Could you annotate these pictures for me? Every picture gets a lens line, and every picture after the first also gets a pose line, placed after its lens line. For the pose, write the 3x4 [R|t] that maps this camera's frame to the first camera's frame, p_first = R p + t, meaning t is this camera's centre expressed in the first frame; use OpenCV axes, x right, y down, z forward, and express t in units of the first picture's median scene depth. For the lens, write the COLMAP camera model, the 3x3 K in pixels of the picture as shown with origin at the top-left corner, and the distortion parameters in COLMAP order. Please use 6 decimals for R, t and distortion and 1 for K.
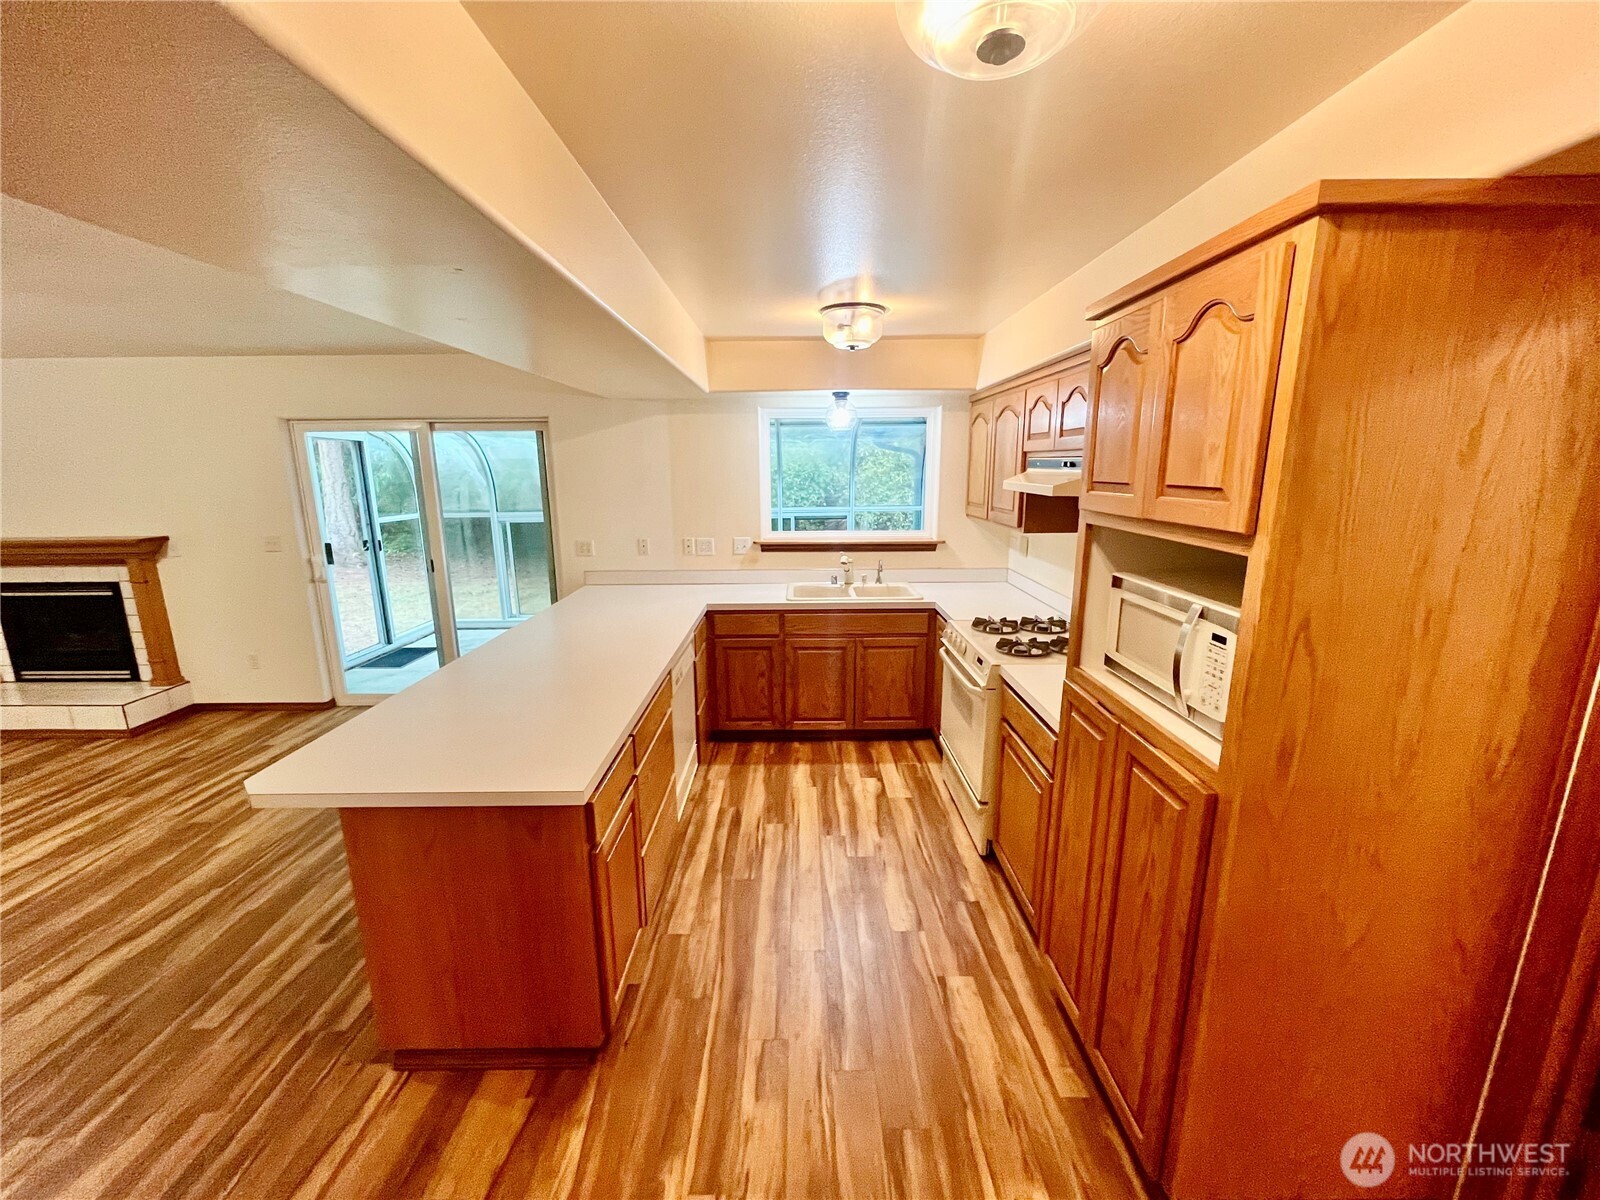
lens RADIAL K [[645.9, 0, 800.7], [0, 645.9, 606.3], [0, 0, 1]] dist [-0.002582, 0.000491]
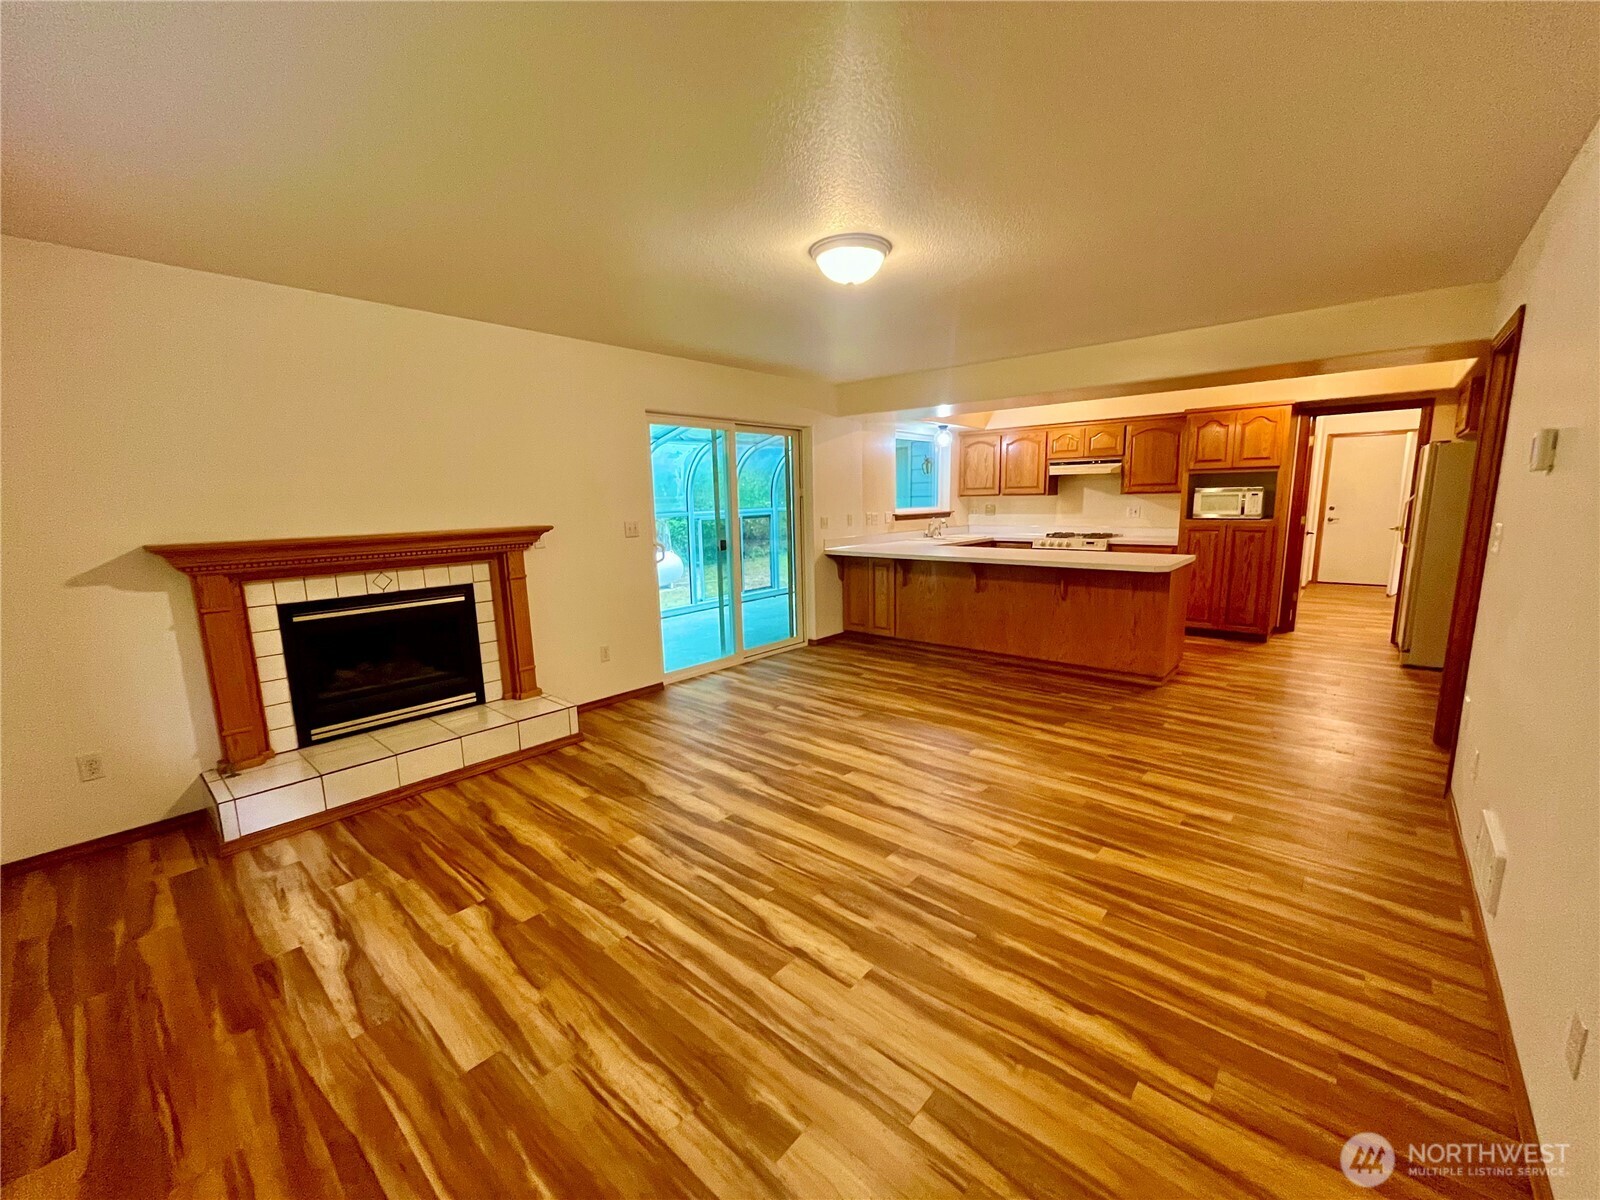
lens RADIAL K [[645.9, 0, 800.7], [0, 645.9, 606.3], [0, 0, 1]] dist [-0.002582, 0.000491]
pose [[0.659011, -0.132901, 0.740298, -1.410255], [0.176248, 0.984147, 0.019782, 0.050063], [-0.731191, 0.117440, 0.671987, 0.129808]]
